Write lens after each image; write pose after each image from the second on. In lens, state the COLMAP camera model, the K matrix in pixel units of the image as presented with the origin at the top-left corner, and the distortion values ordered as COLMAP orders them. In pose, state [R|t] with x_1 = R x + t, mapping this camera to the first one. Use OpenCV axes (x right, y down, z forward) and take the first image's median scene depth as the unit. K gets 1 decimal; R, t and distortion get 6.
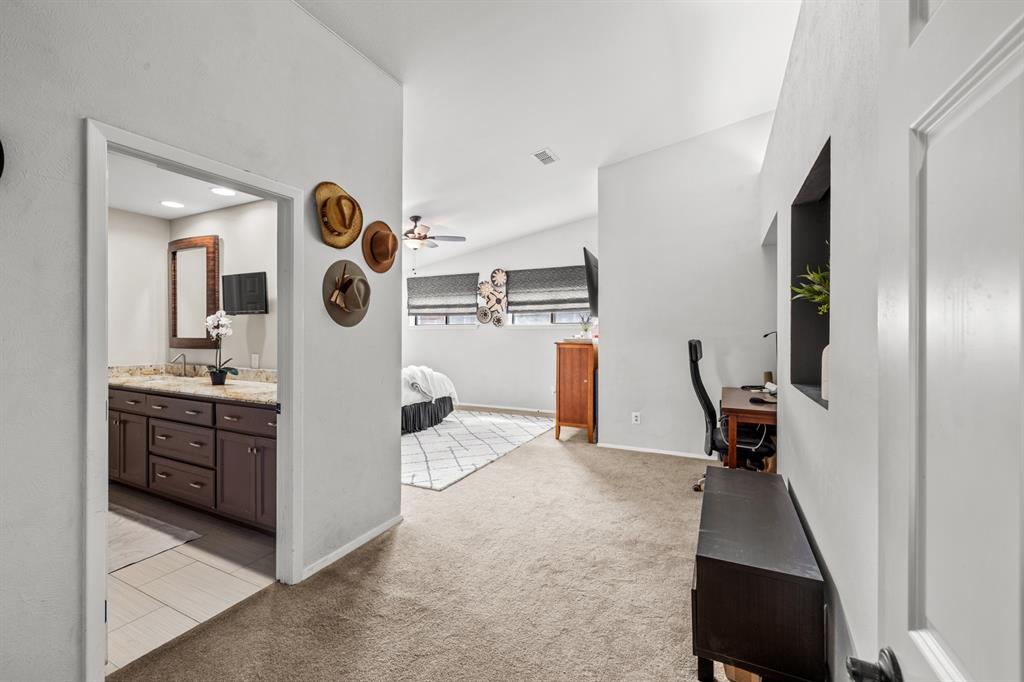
lens RADIAL K [[435.7, 0, 504.3], [0, 435.7, 336.8], [0, 0, 1]] dist [0.009642, -0.000306]
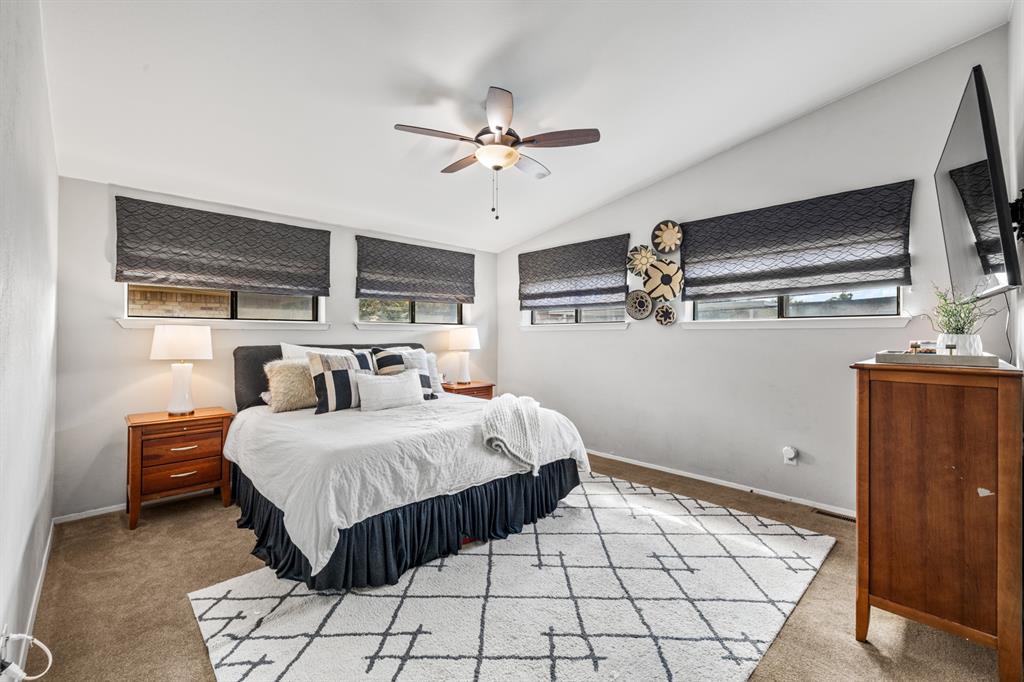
lens RADIAL K [[435.7, 0, 507.0], [0, 435.7, 337.8], [0, 0, 1]] dist [0.009642, -0.000306]
pose [[0.945283, 0.002178, -0.326245, -0.023740], [-0.002856, 0.999995, -0.001600, -0.005741], [0.326240, 0.002444, 0.945284, 0.408370]]
